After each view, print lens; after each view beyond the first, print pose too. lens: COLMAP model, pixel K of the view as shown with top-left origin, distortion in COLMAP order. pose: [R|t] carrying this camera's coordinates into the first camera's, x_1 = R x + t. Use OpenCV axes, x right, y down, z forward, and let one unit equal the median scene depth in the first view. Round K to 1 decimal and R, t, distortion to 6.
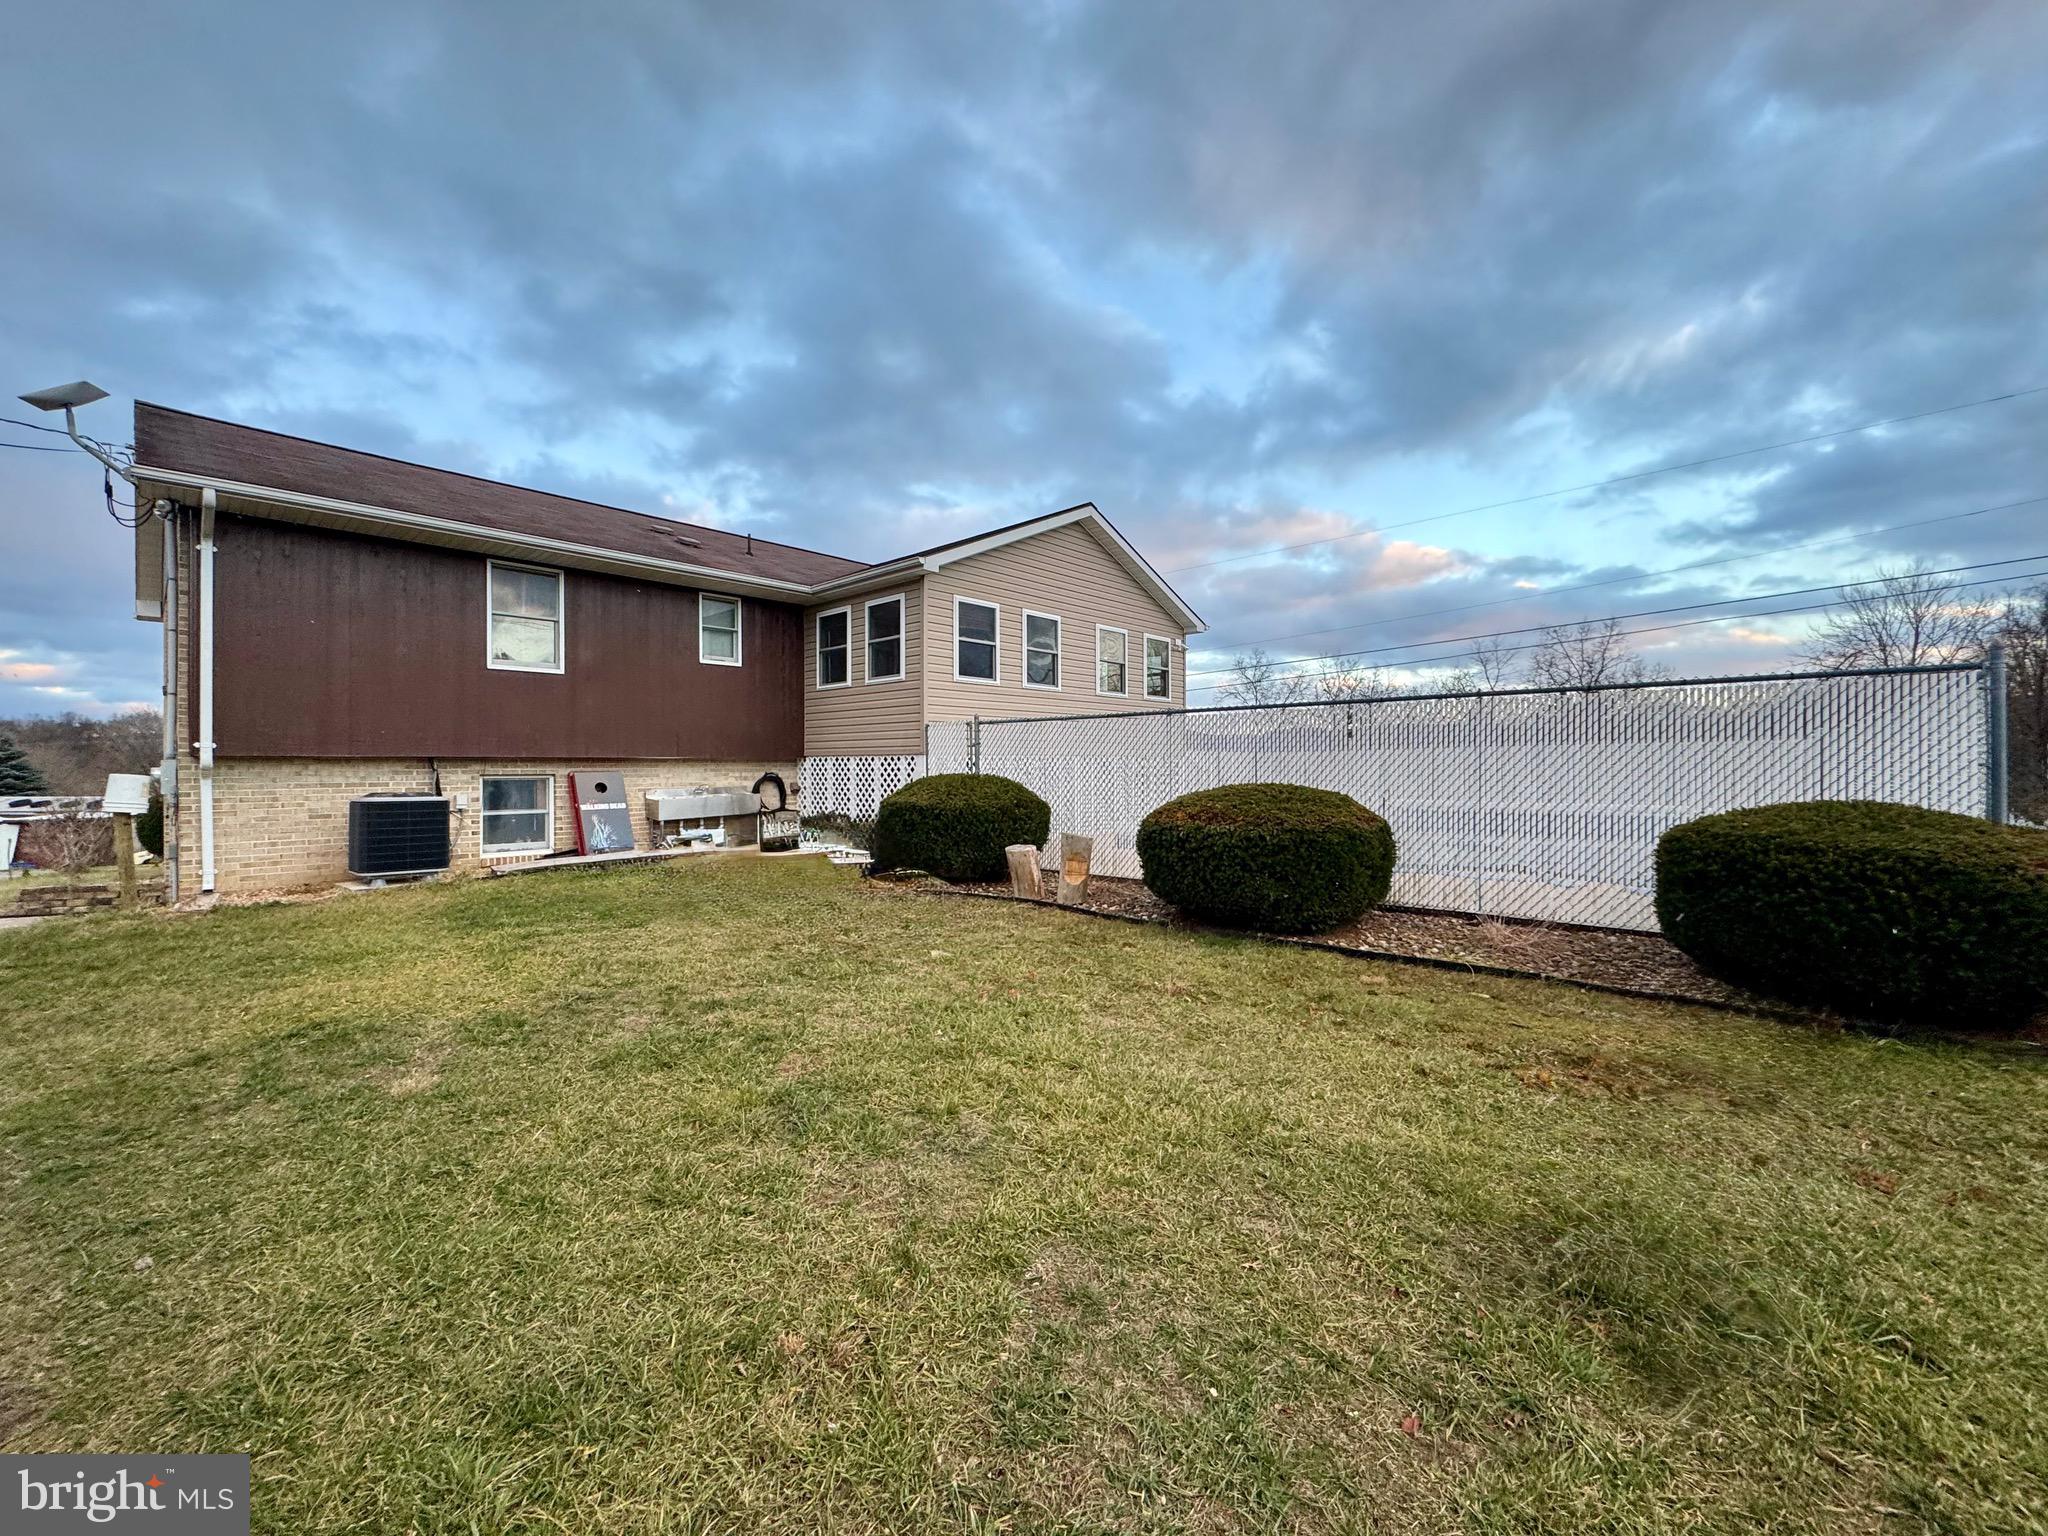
lens RADIAL K [[817.3, 0, 1025.0], [0, 817.3, 763.9], [0, 0, 1]] dist [-0.002511, -0.000162]
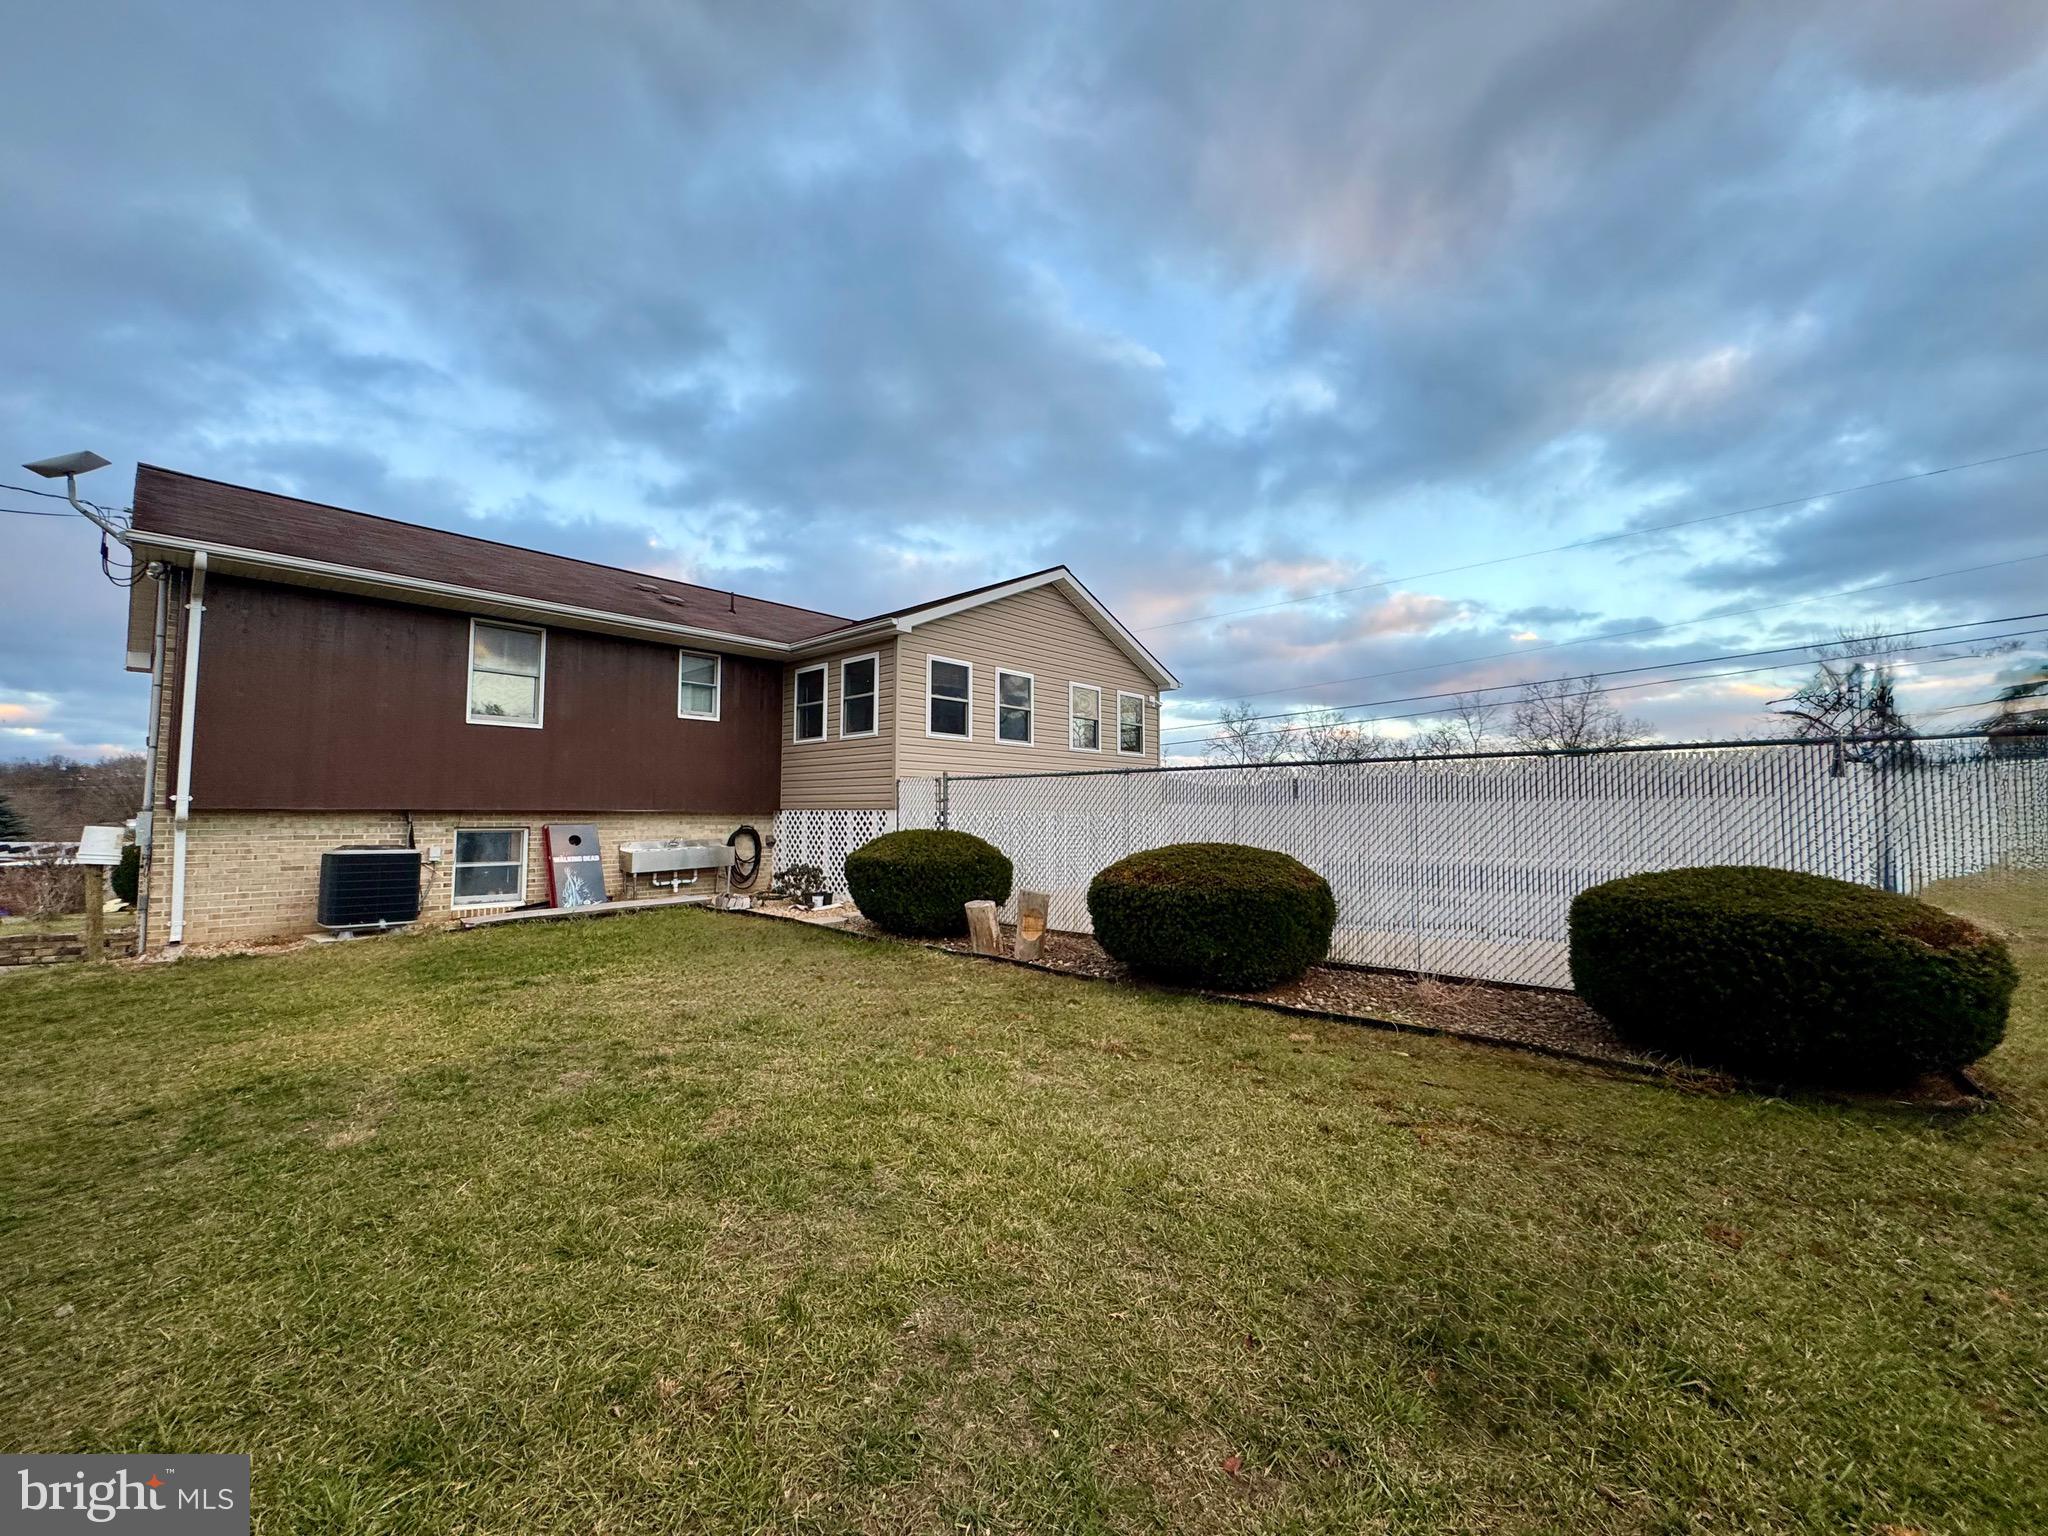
lens RADIAL K [[817.3, 0, 1023.6], [0, 817.3, 763.8], [0, 0, 1]] dist [-0.002511, -0.000162]
pose [[0.999959, 0.005949, 0.006800, 0.081322], [-0.005525, 0.998135, -0.060794, -0.019225], [-0.007149, 0.060754, 0.998127, -0.056097]]
